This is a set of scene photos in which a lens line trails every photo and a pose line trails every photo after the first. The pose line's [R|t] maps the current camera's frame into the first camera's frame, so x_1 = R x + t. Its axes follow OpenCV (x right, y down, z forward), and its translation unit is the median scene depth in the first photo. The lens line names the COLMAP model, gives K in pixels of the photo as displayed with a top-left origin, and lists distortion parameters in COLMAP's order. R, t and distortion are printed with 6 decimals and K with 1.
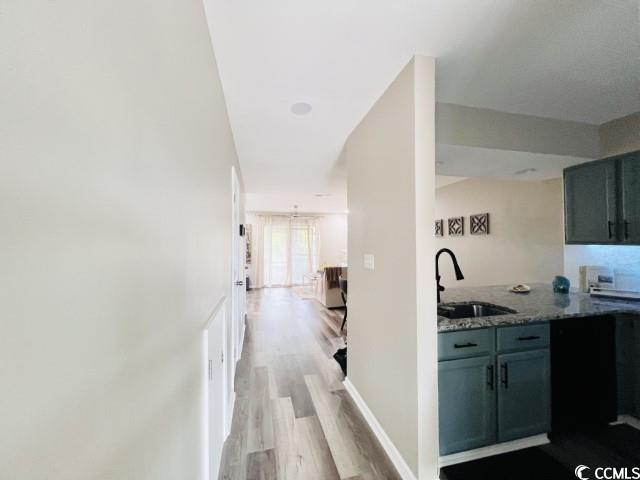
lens RADIAL K [[254.8, 0, 319.9], [0, 254.8, 240.9], [0, 0, 1]] dist [-0.000839, -0.000121]
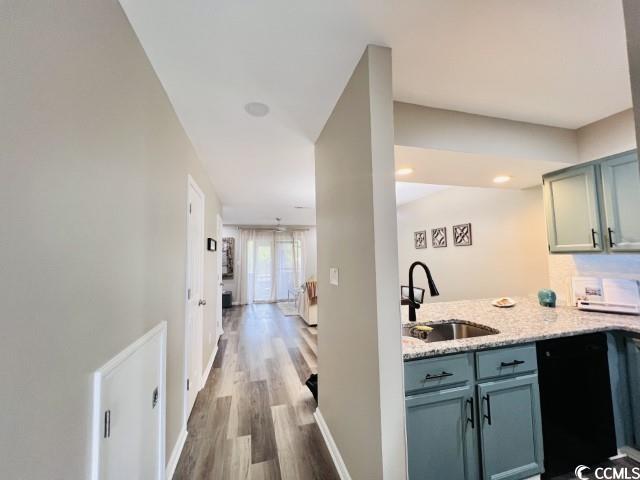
lens RADIAL K [[254.8, 0, 320.1], [0, 254.8, 240.7], [0, 0, 1]] dist [-0.000839, -0.000121]
pose [[0.999472, -0.012243, 0.030101, 0.101109], [0.013827, 0.998500, -0.052976, 0.001243], [-0.029407, 0.053364, 0.998142, 0.091930]]
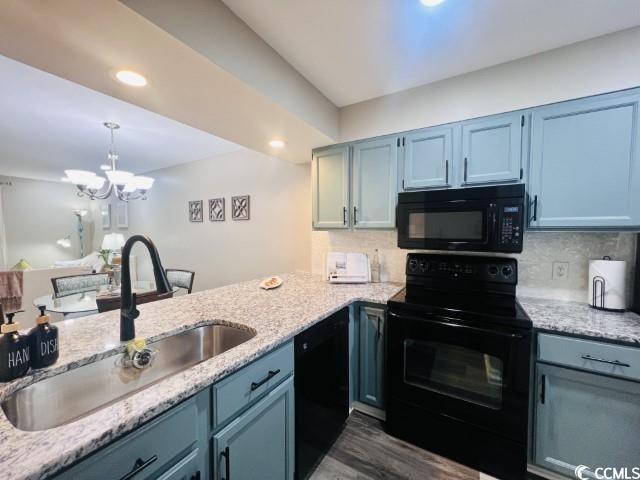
lens RADIAL K [[256.1, 0, 319.6], [0, 256.1, 240.2], [0, 0, 1]] dist [-0.001600, 0.000400]
pose [[0.703184, -0.016056, 0.710826, 0.338258], [-0.012782, 0.999298, 0.035216, 0.016538], [-0.710893, -0.033849, 0.702486, 0.343120]]
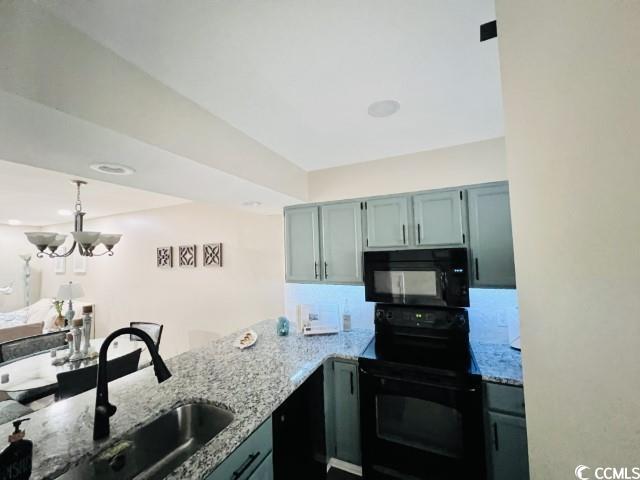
lens RADIAL K [[254.8, 0, 319.8], [0, 254.8, 239.5], [0, 0, 1]] dist [-0.000839, -0.000121]
pose [[0.618984, 0.037250, 0.784520, 0.291601], [0.017243, 0.997989, -0.060991, -0.102212], [-0.785214, 0.051280, 0.617097, 0.305186]]
